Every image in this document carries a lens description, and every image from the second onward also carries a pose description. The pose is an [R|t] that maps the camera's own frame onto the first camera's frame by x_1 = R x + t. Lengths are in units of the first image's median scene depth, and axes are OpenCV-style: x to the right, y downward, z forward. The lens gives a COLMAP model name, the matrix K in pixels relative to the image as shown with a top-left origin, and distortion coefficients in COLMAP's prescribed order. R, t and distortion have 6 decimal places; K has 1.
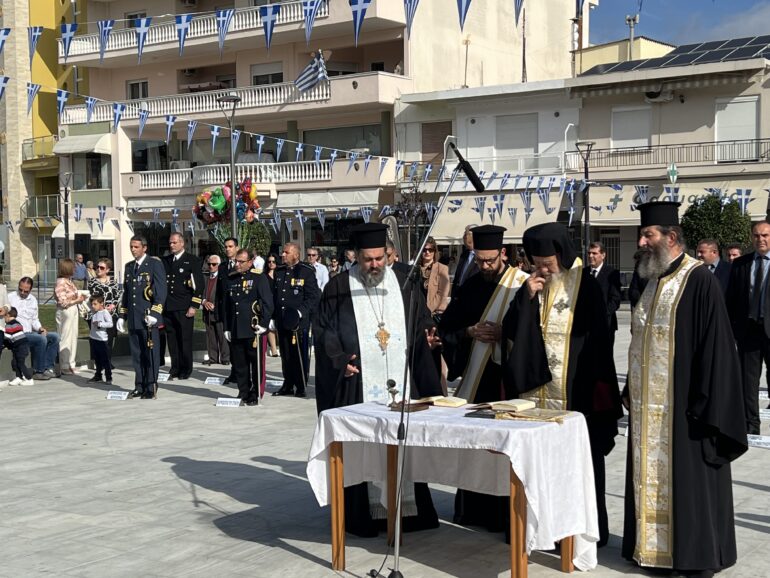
lens RADIAL K [[1210.1, 0, 385.0], [0, 1210.1, 289.0], [0, 0, 1]] dist [0.080909, -0.091715]
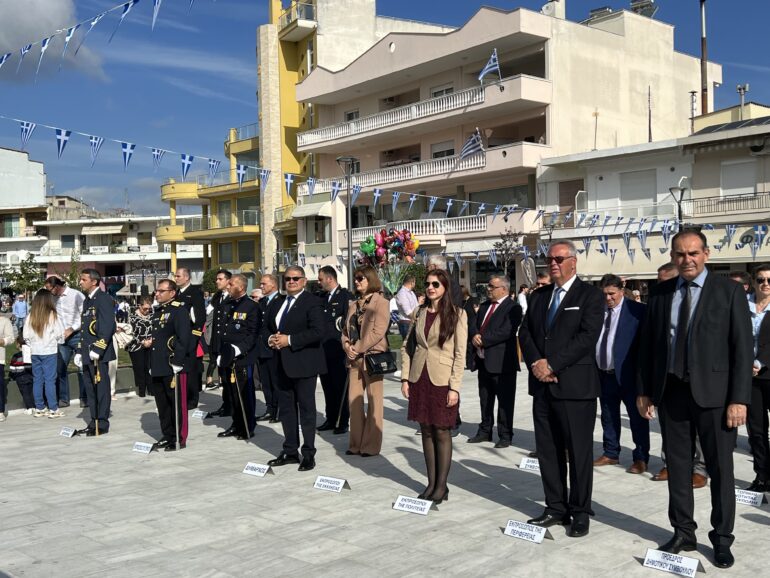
lens RADIAL K [[851.7, 0, 385.0], [0, 851.7, 289.0], [0, 0, 1]] dist [0.097699, -0.294619]
pose [[0.971282, -0.008783, -0.237768, 0.071534], [0.001524, 0.999528, -0.030698, -0.002281], [0.237926, 0.029454, 0.970837, 0.132920]]
